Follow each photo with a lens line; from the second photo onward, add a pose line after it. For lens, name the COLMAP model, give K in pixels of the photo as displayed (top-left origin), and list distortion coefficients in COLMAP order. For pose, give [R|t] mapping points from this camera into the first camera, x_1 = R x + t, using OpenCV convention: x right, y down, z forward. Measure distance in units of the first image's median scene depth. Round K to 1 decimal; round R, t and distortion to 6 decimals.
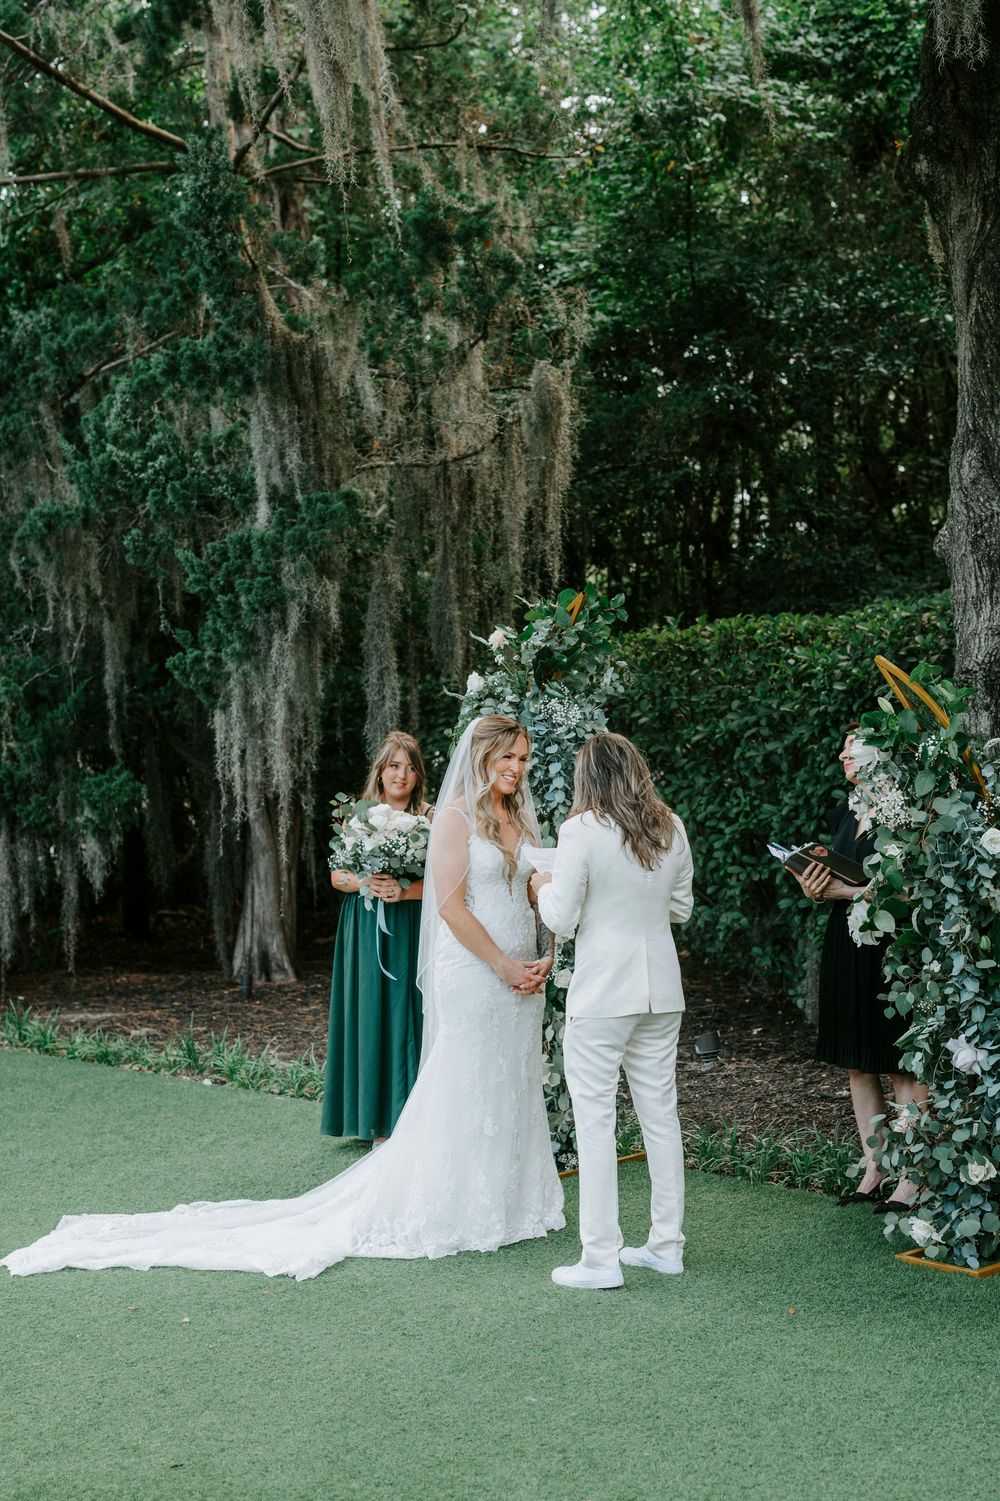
lens RADIAL K [[2163.7, 0, 499.5], [0, 2163.7, 747.0], [0, 0, 1]] dist [0.015643, 0.000000]
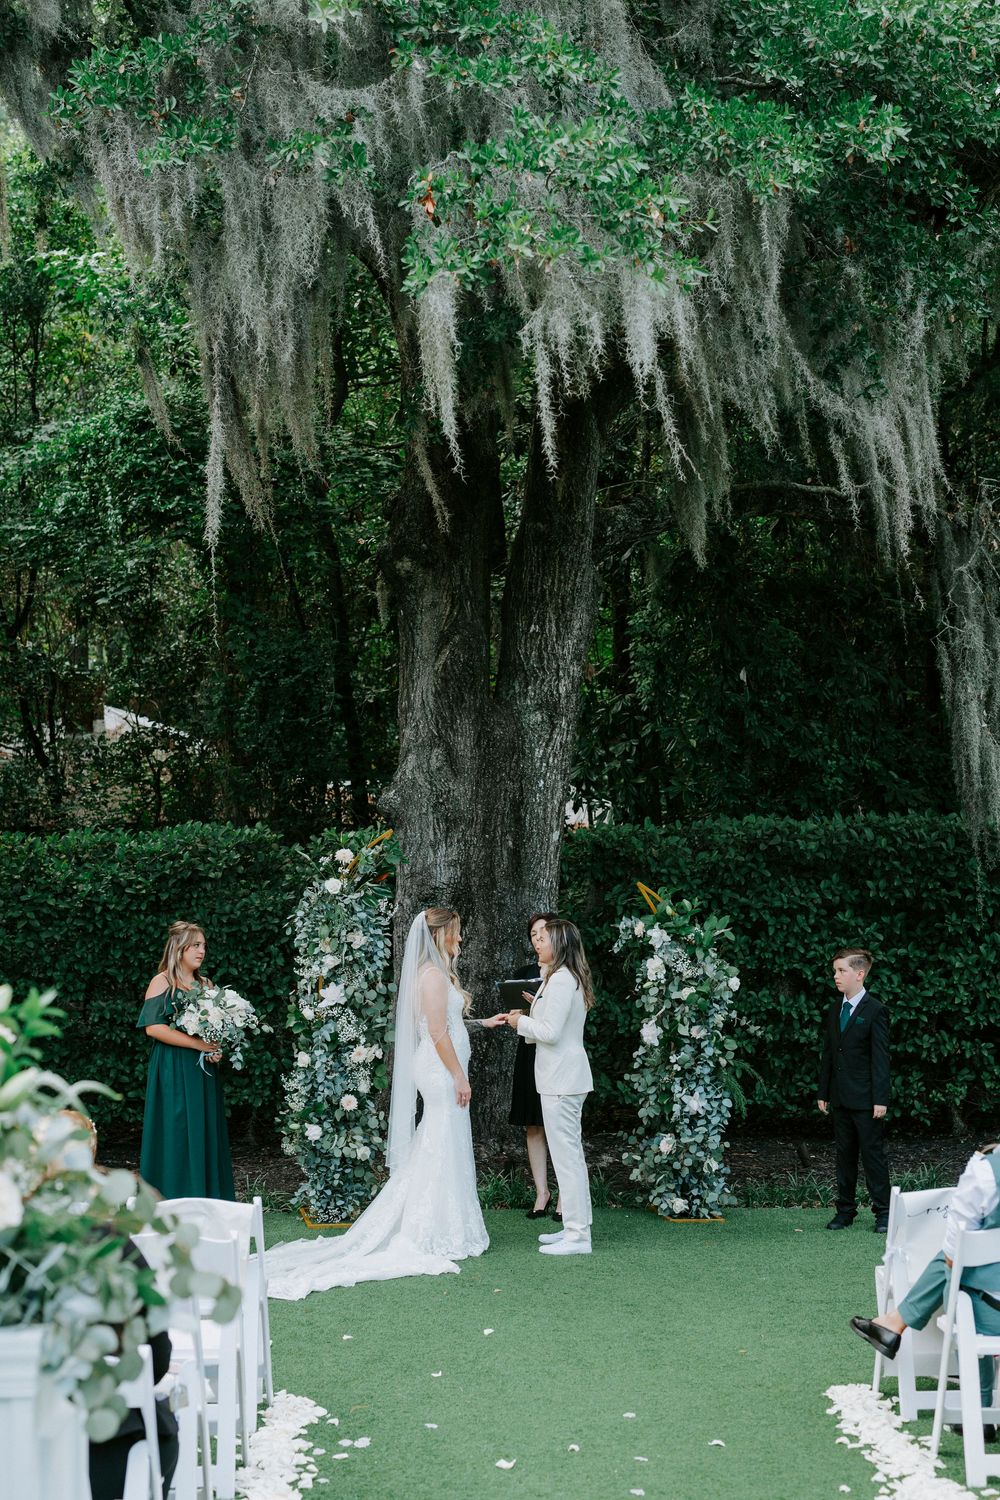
lens RADIAL K [[2162.2, 0, 501.0], [0, 2162.2, 750.7], [0, 0, 1]] dist [0.015643, 0.000000]
pose [[0.424208, 0.073326, 0.902591, -1.191263], [0.024789, 0.995403, -0.092516, 0.012022], [-0.905225, 0.061621, 0.420440, 0.292233]]
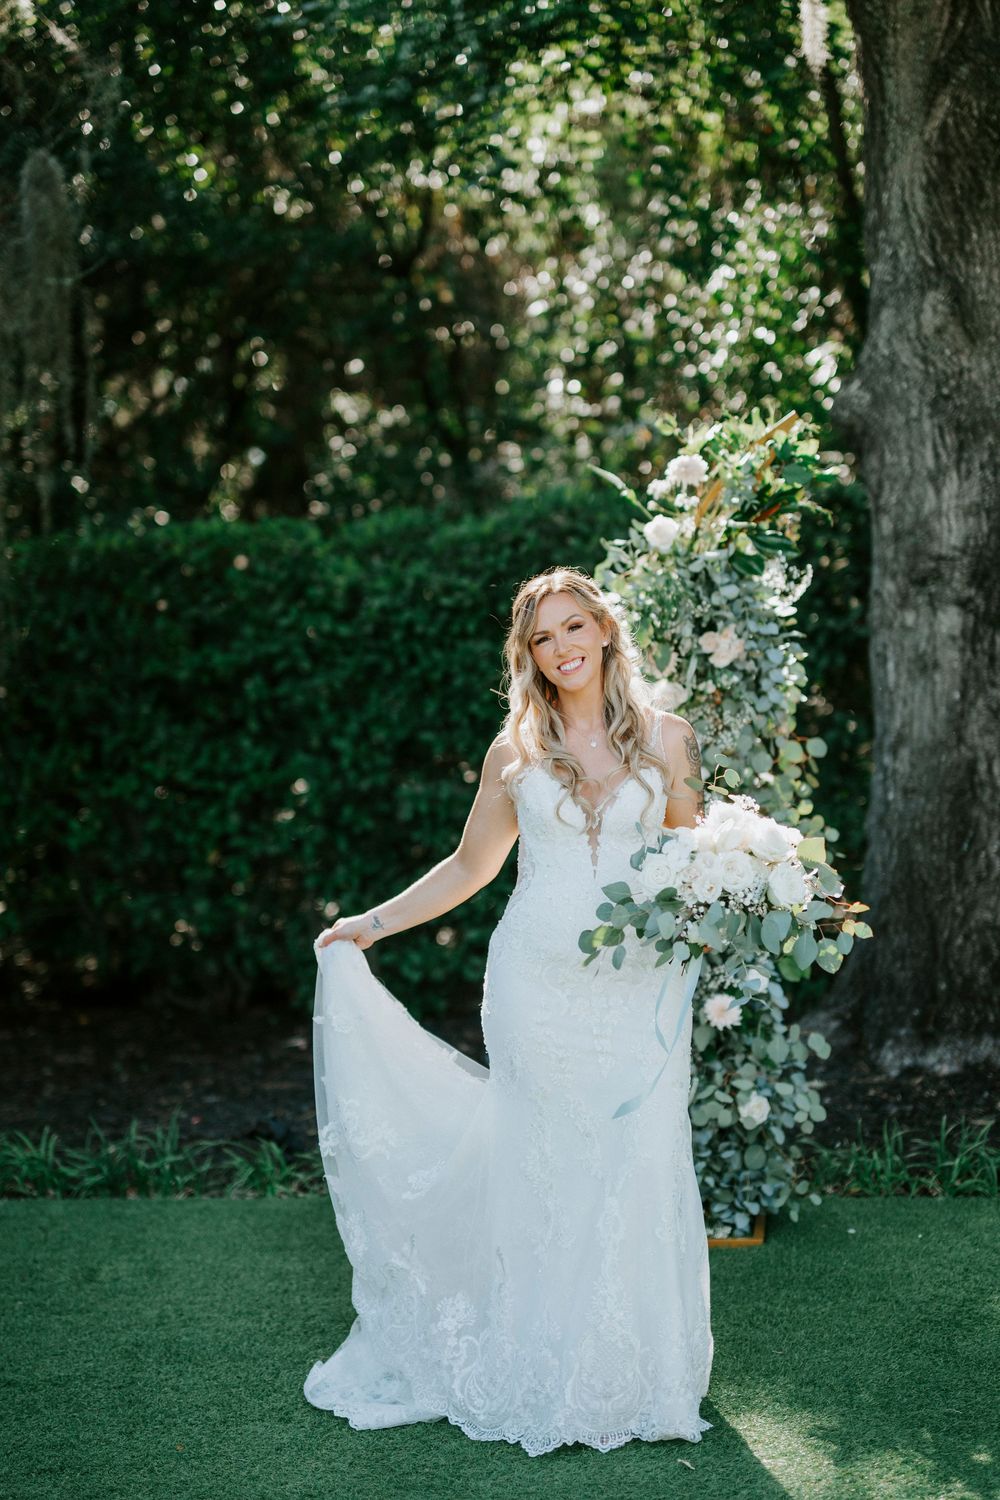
lens RADIAL K [[2162.2, 0, 503.8], [0, 2162.2, 751.3], [0, 0, 1]] dist [0.015643, 0.000000]
pose [[0.658658, -0.043503, 0.751184, -0.523802], [0.059482, 0.998213, 0.005653, 0.024619], [-0.750087, 0.040958, 0.660069, 0.582286]]
